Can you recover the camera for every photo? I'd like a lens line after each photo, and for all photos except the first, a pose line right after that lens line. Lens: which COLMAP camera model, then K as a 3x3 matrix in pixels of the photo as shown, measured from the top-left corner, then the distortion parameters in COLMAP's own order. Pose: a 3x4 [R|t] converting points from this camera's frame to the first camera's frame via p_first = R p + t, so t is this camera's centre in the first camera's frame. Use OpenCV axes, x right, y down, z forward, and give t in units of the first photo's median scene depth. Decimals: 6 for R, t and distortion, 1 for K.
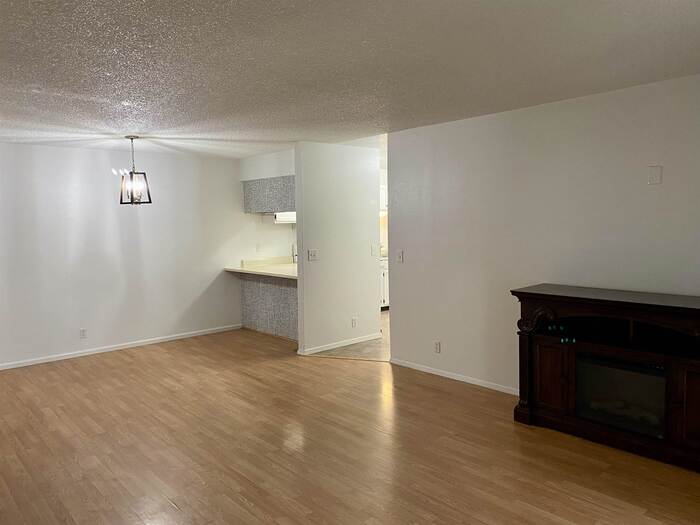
lens RADIAL K [[529.3, 0, 350.5], [0, 529.3, 258.5], [0, 0, 1]] dist [0.047868, -0.080396]
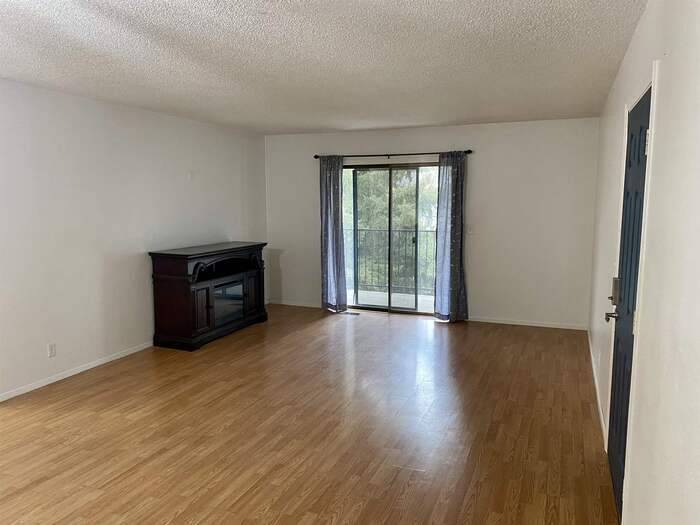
lens RADIAL K [[524.7, 0, 350.0], [0, 524.7, 262.5], [0, 0, 1]] dist [0.001927, 0.000465]
pose [[-0.432934, -0.089982, 0.896923, -0.910344], [0.082893, 0.986815, 0.139011, -0.058406], [-0.897606, 0.134532, -0.419767, 1.039157]]
